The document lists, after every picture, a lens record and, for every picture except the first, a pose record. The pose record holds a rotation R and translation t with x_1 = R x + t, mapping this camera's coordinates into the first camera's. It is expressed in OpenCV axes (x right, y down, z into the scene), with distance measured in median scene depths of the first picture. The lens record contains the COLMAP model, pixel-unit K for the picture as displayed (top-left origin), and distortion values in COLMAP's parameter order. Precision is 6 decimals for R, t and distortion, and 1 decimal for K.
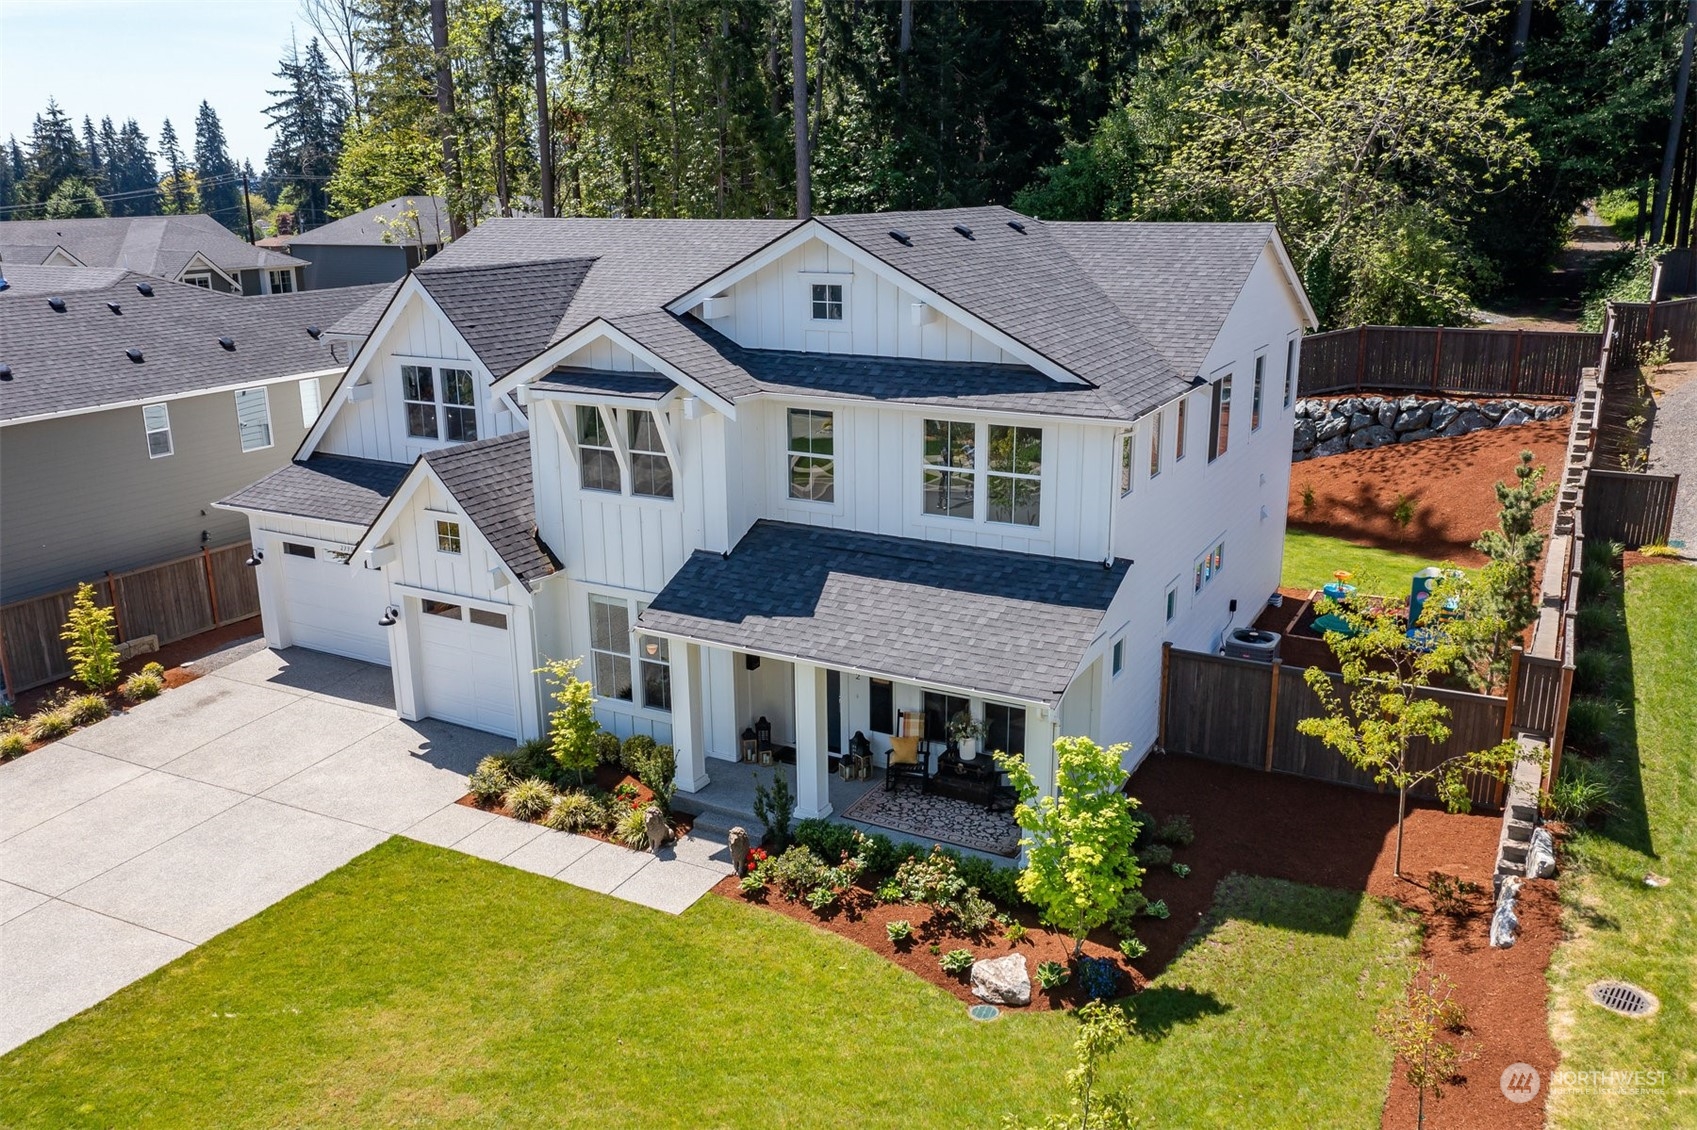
lens RADIAL K [[1301.6, 0, 852.4], [0, 1301.6, 507.4], [0, 0, 1]] dist [-0.001337, 0.001397]
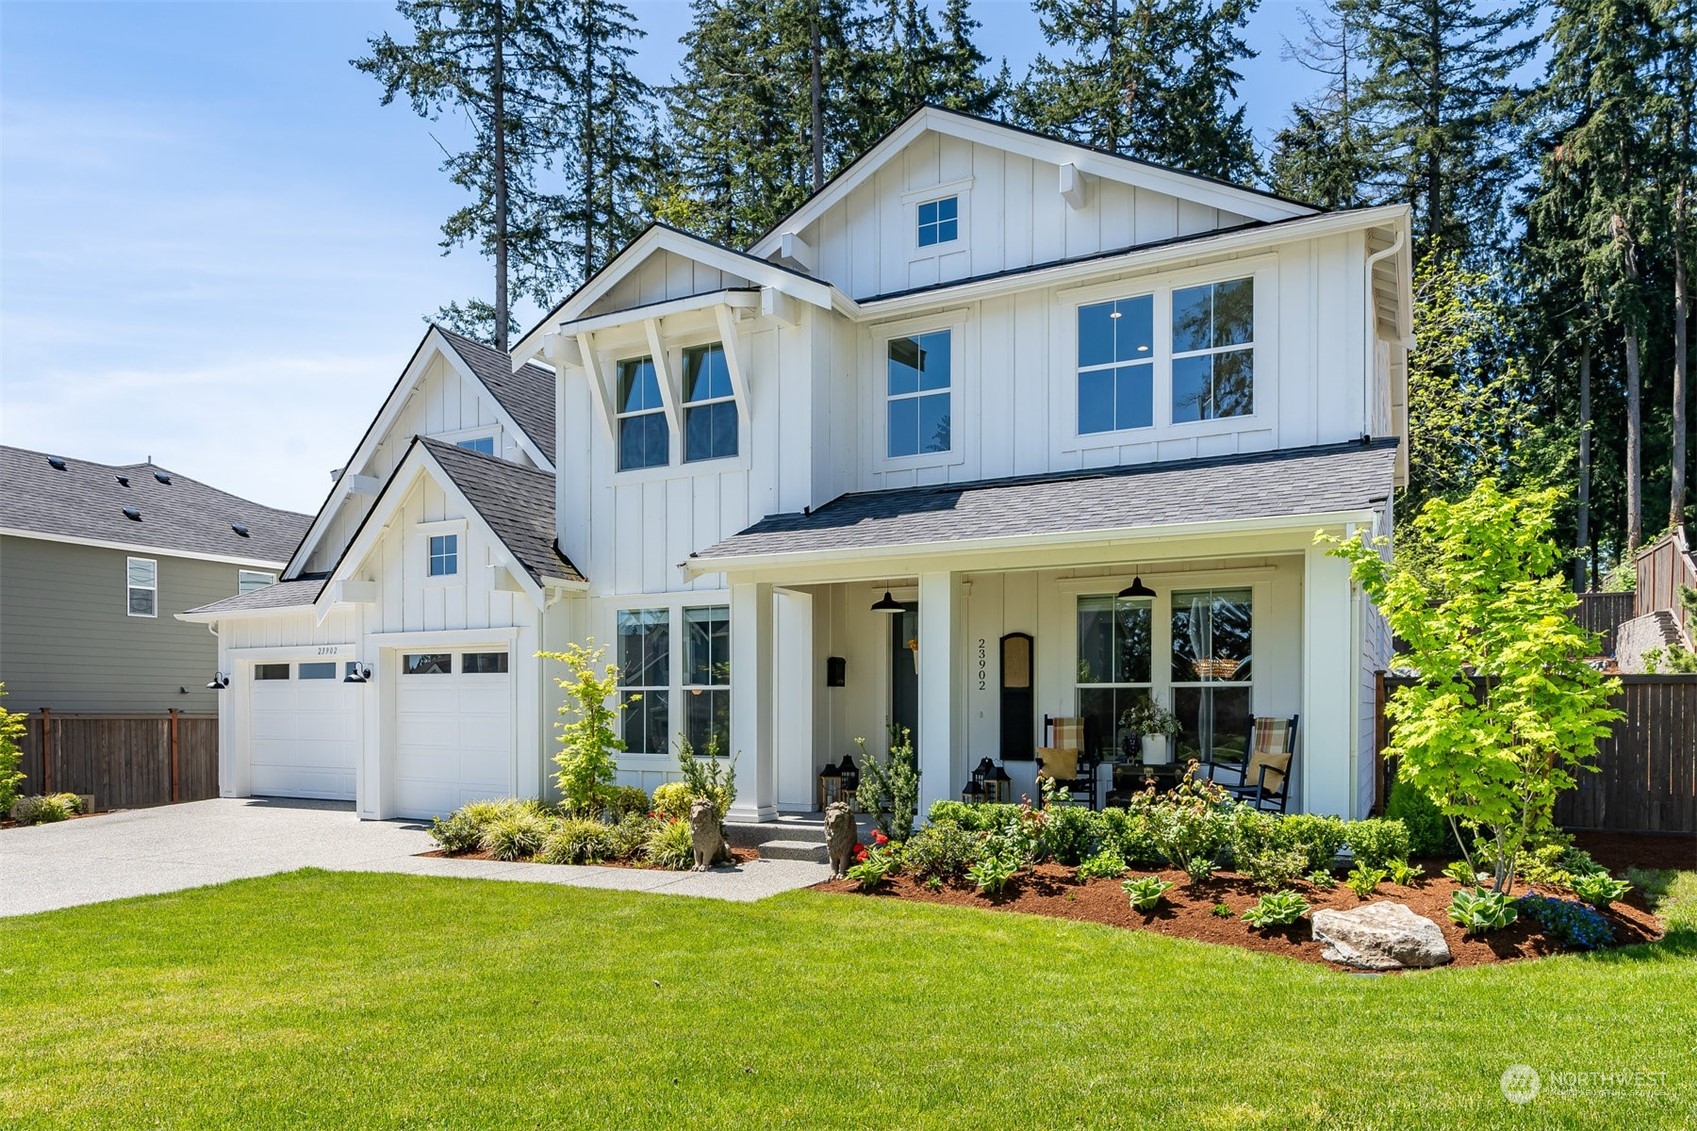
lens RADIAL K [[1068.1, 0, 844.4], [0, 1068.1, 695.5], [0, 0, 1]] dist [0.002567, 0.000043]
pose [[0.999788, 0.010264, 0.017865, -0.084145], [-0.005500, 0.968567, -0.248691, 0.286242], [-0.019856, 0.248540, 0.968418, 0.420333]]
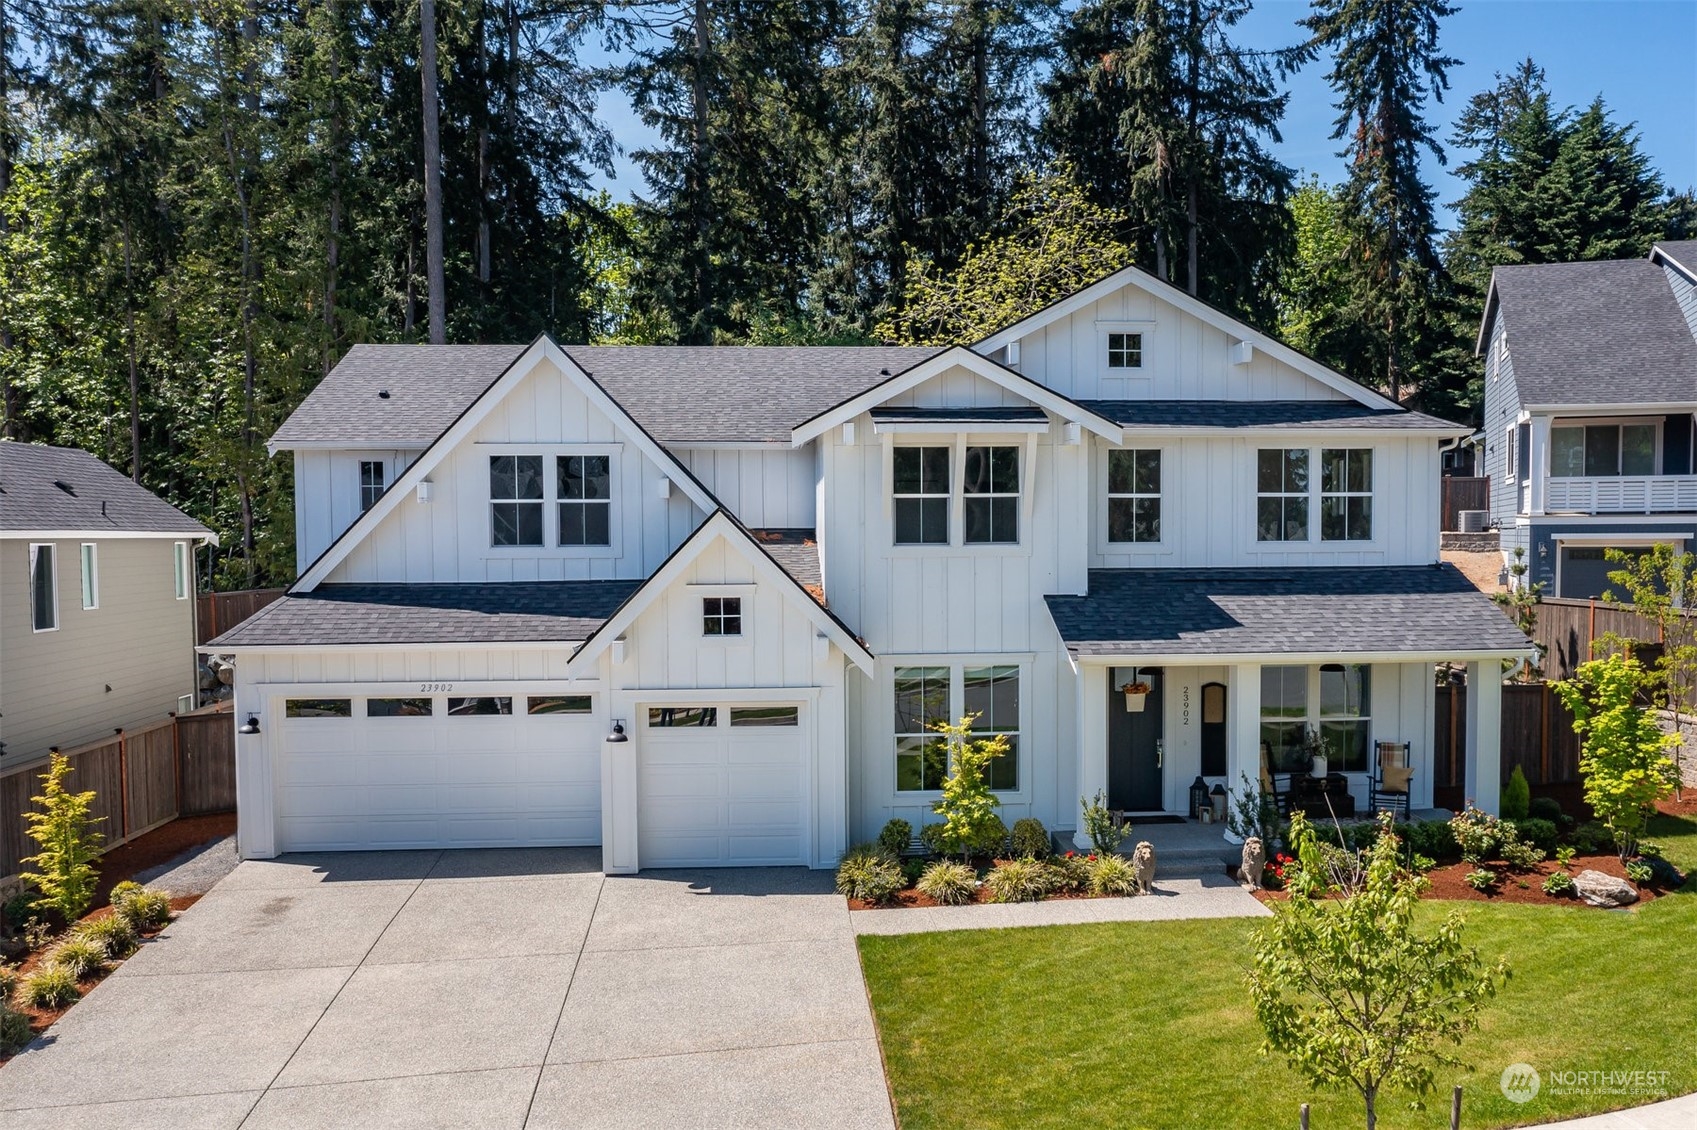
lens RADIAL K [[1439.8, 0, 848.5], [0, 1439.8, 565.0], [0, 0, 1]] dist [-0.005638, -0.001237]
pose [[0.843334, -0.006160, 0.537354, -0.791904], [0.125999, 0.974327, -0.186576, 0.185506], [-0.522409, 0.225052, 0.822460, 0.216252]]
